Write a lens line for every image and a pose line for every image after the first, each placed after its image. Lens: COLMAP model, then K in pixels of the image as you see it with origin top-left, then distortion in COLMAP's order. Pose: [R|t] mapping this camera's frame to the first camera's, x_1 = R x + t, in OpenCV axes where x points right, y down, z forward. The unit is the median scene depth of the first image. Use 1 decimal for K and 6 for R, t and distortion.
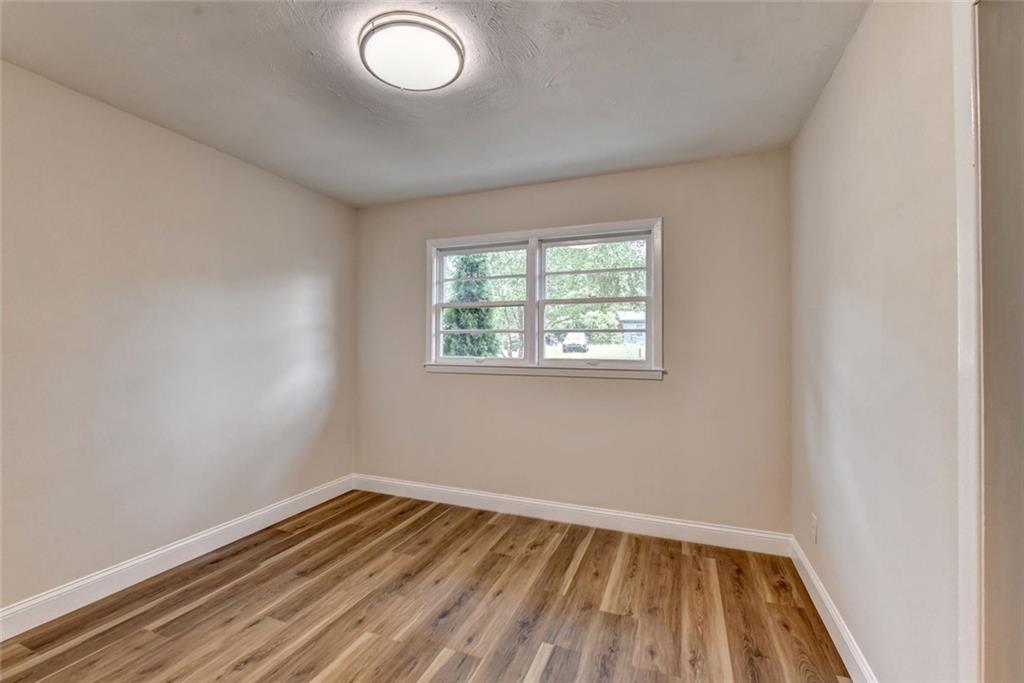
lens RADIAL K [[428.9, 0, 505.1], [0, 428.9, 342.5], [0, 0, 1]] dist [0.002037, 0.000072]
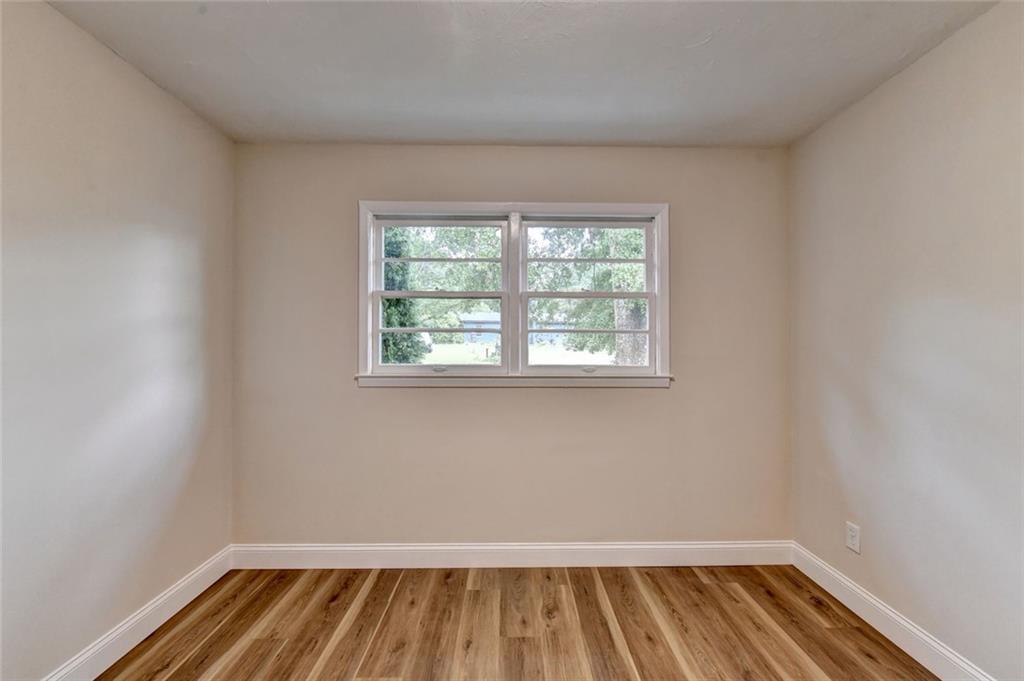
lens RADIAL K [[432.2, 0, 515.9], [0, 432.2, 343.4], [0, 0, 1]] dist [-0.001313, -0.000948]
pose [[0.923587, 0.000488, 0.383388, -0.240919], [-0.001091, 0.999998, 0.001354, -0.004724], [-0.383387, -0.001669, 0.923586, 0.268380]]
